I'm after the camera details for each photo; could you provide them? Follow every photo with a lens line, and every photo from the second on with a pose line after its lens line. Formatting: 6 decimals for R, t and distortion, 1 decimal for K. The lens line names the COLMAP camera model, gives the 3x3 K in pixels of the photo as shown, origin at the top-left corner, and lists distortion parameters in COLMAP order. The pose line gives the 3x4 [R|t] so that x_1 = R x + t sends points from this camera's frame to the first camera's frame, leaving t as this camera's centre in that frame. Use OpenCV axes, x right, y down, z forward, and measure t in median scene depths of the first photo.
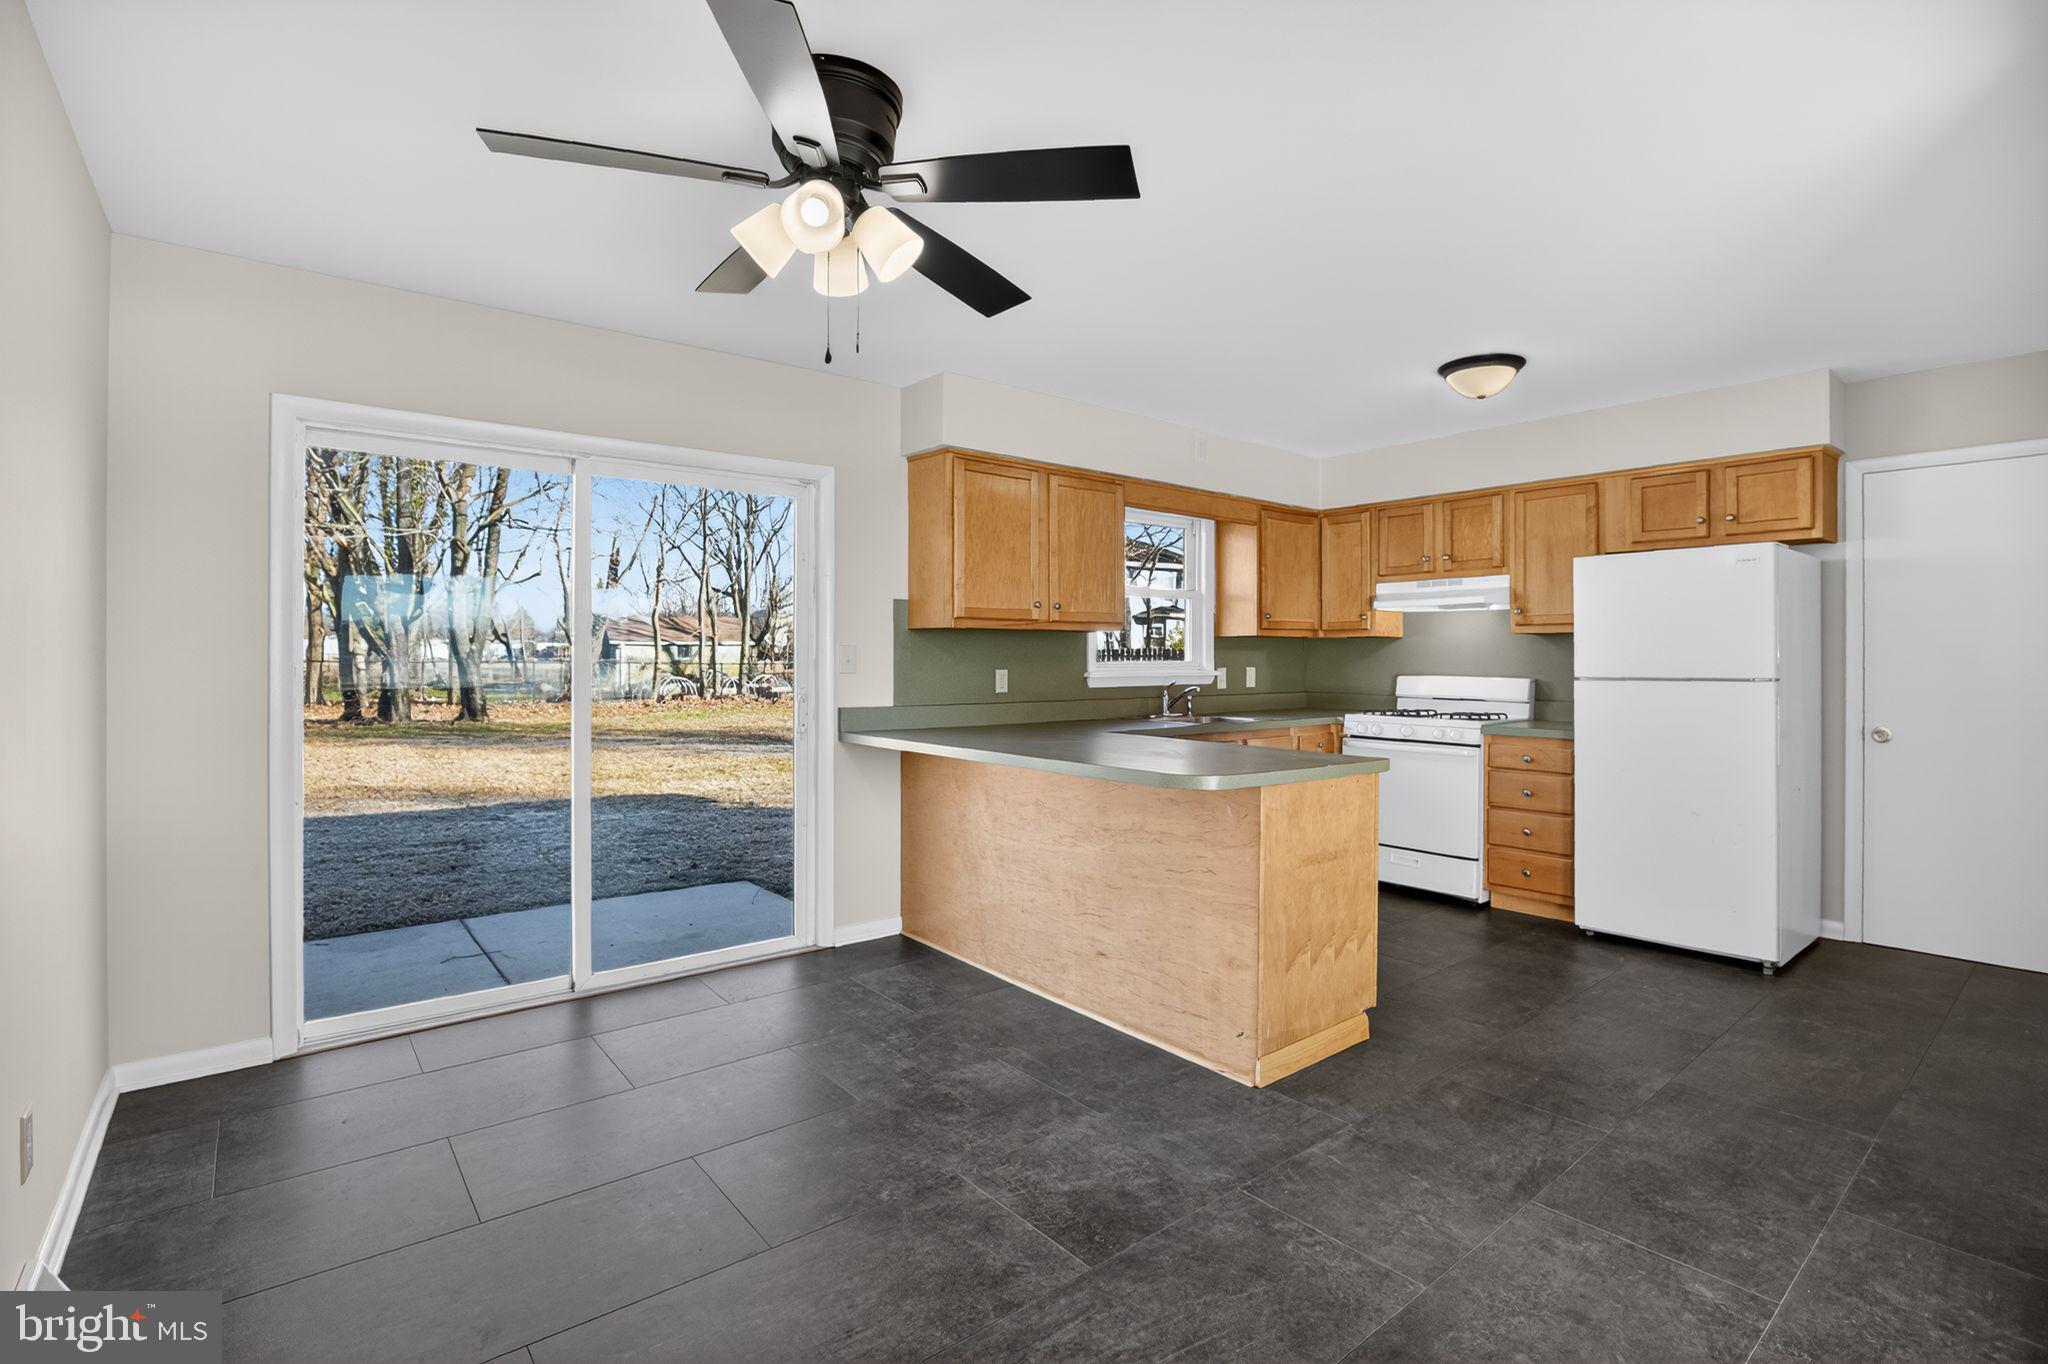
lens RADIAL K [[950.5, 0, 1033.3], [0, 950.5, 658.1], [0, 0, 1]] dist [-0.033358, 0.003704]
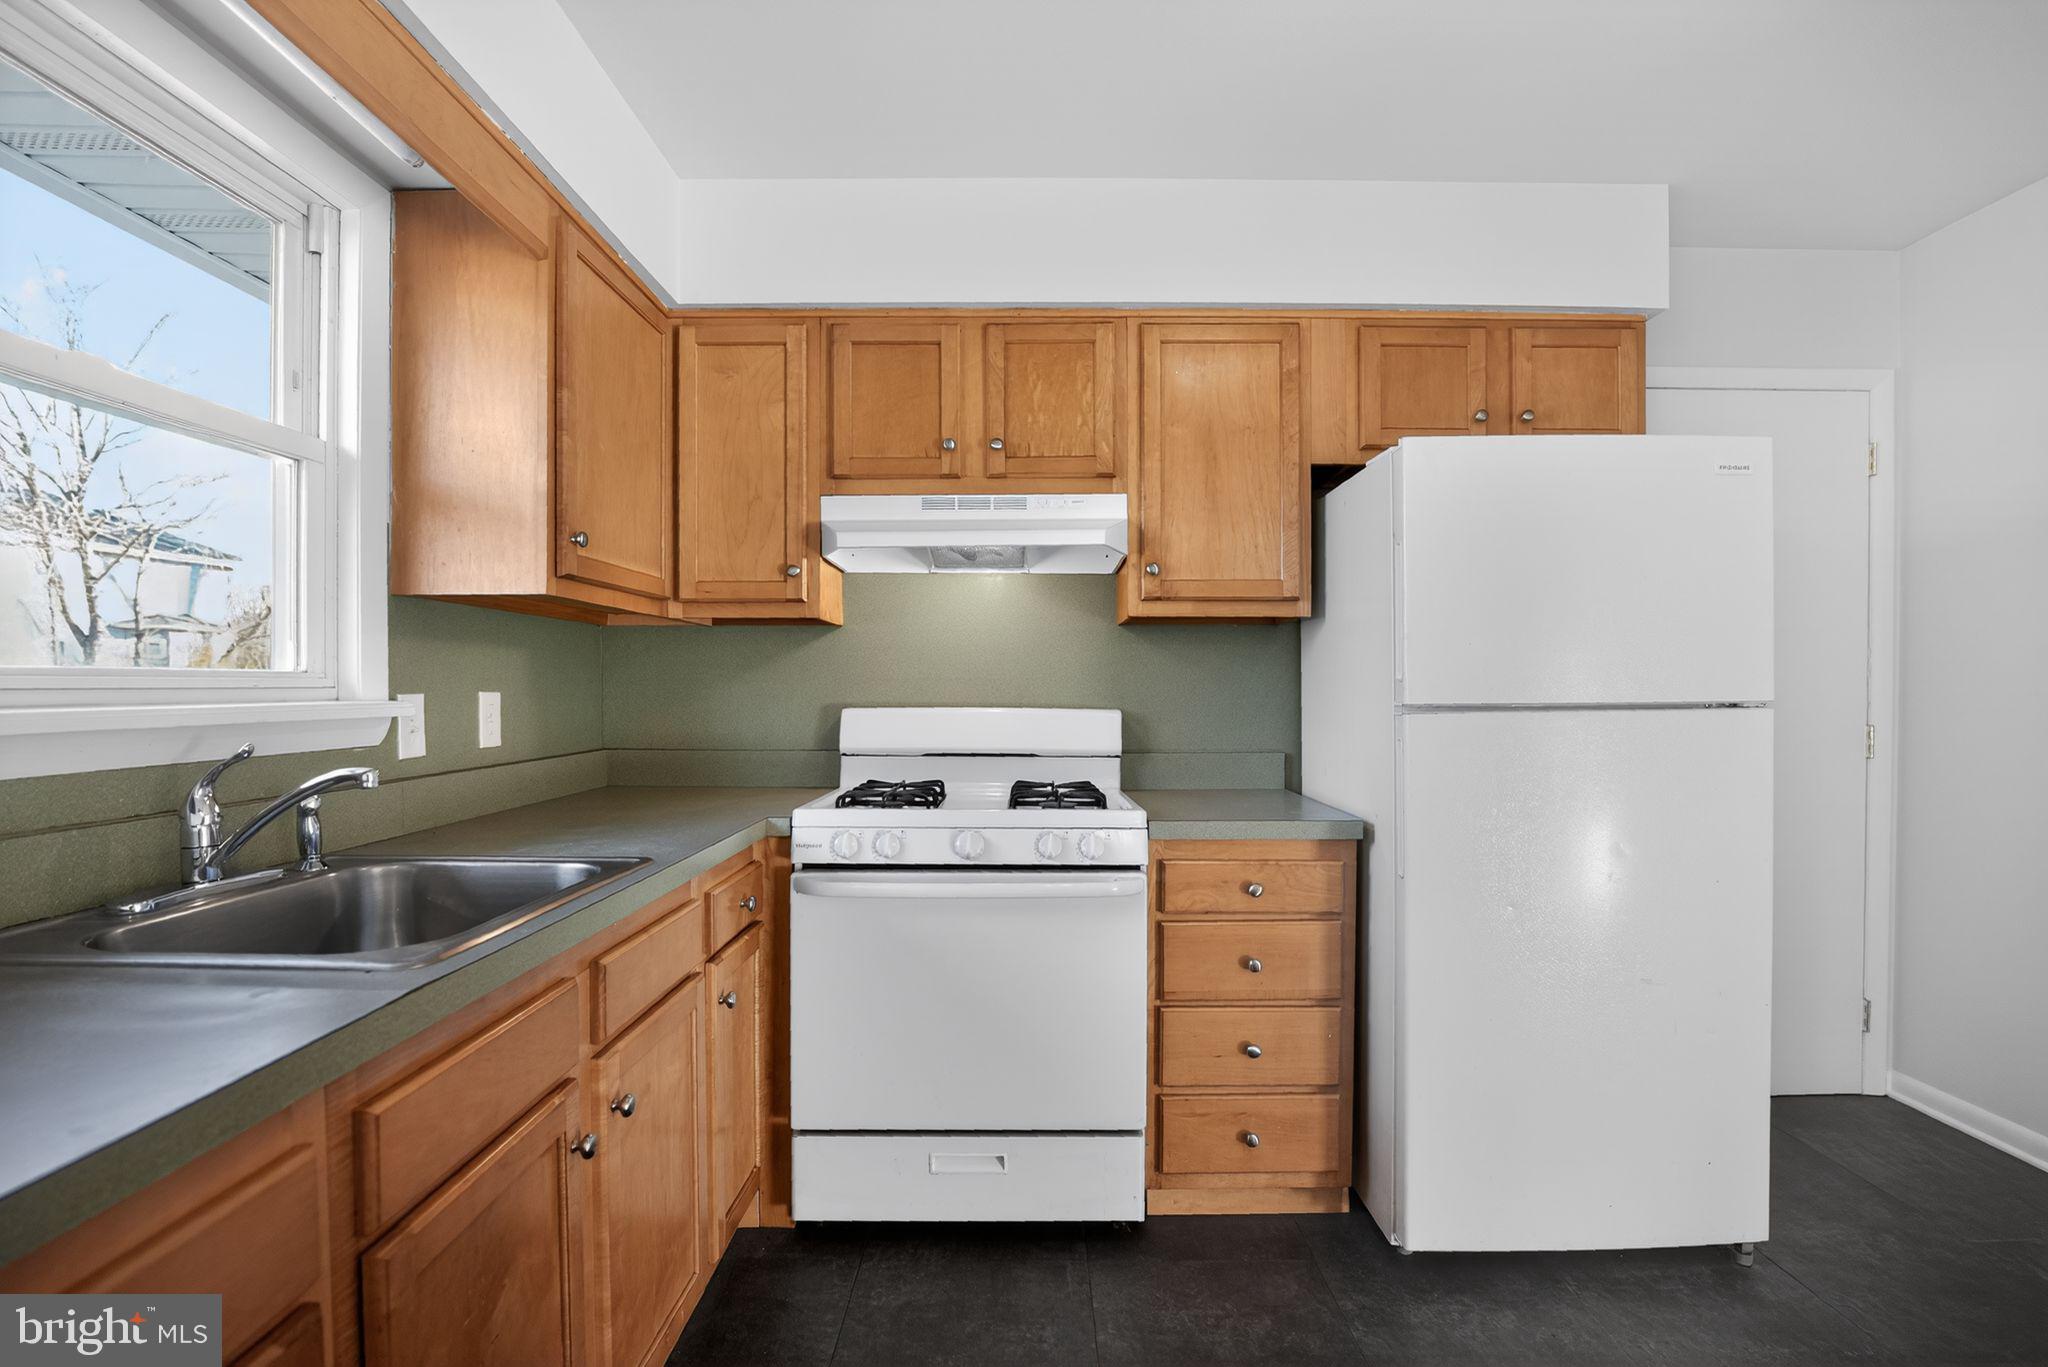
lens RADIAL K [[950.5, 0, 1014.2], [0, 950.5, 702.3], [0, 0, 1]] dist [-0.033358, 0.003704]
pose [[0.638860, -0.011950, 0.769230, 0.102289], [0.001544, 0.999897, 0.014252, 0.010965], [-0.769321, -0.007918, 0.638813, 0.779357]]
